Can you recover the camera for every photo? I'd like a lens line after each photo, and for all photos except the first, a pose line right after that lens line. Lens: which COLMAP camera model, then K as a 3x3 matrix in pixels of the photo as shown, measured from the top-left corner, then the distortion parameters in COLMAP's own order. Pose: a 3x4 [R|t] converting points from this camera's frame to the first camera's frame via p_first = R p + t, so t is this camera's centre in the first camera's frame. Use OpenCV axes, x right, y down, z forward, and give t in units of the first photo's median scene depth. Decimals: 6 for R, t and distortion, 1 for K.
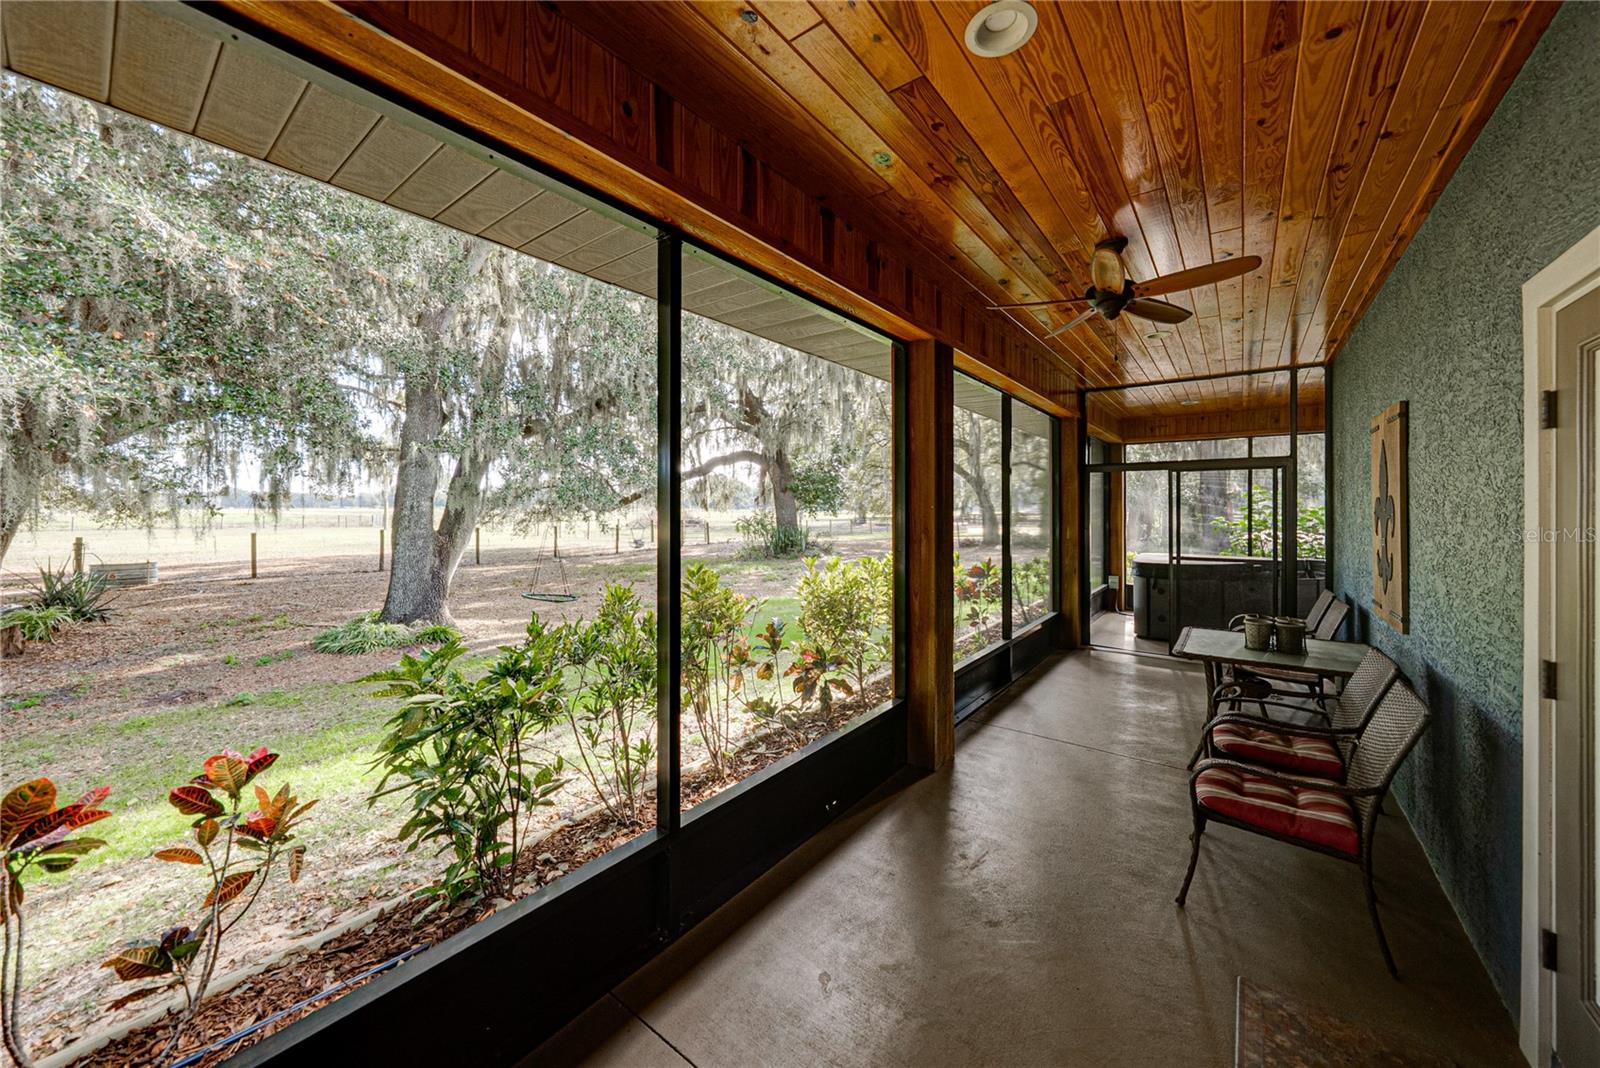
lens RADIAL K [[586.3, 0, 836.1], [0, 586.3, 517.9], [0, 0, 1]] dist [0.000201, 0.000019]
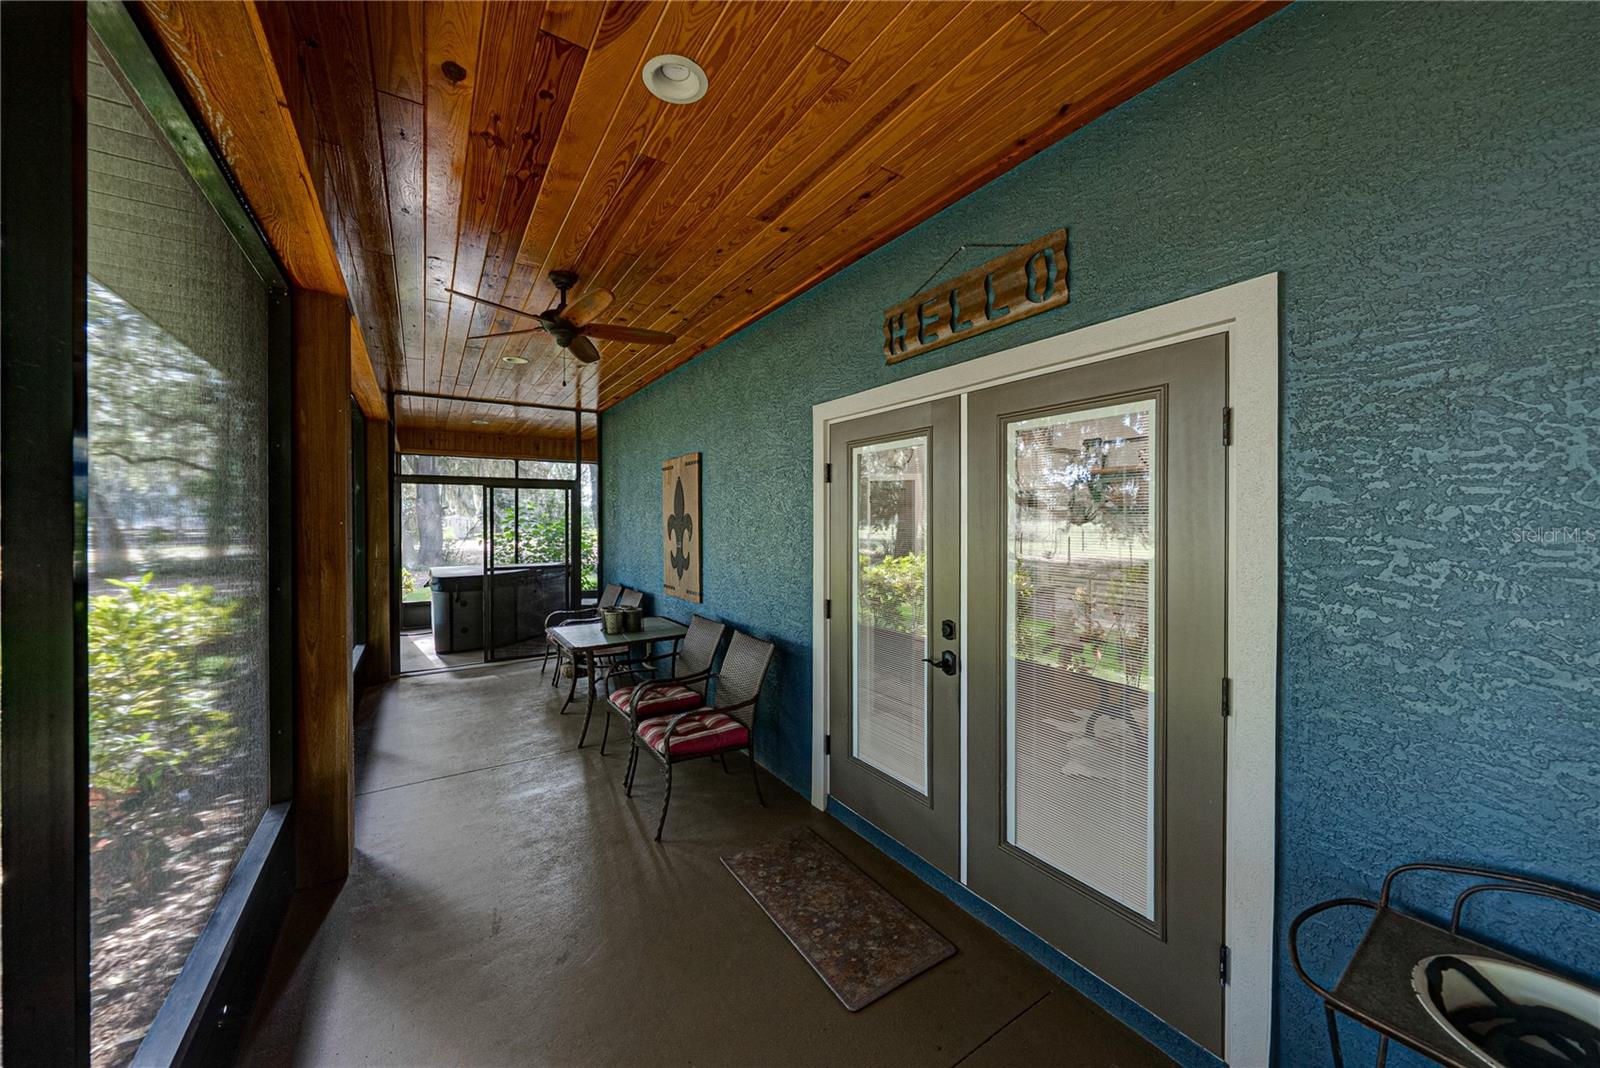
lens RADIAL K [[566.7, 0, 799.9], [0, 566.7, 527.9], [0, 0, 1]] dist [-0.000888, -0.000023]
pose [[0.343529, -0.011588, 0.939071, -0.276139], [0.015644, 0.999856, 0.006615, -0.005788], [-0.939012, 0.012418, 0.343661, 0.189290]]
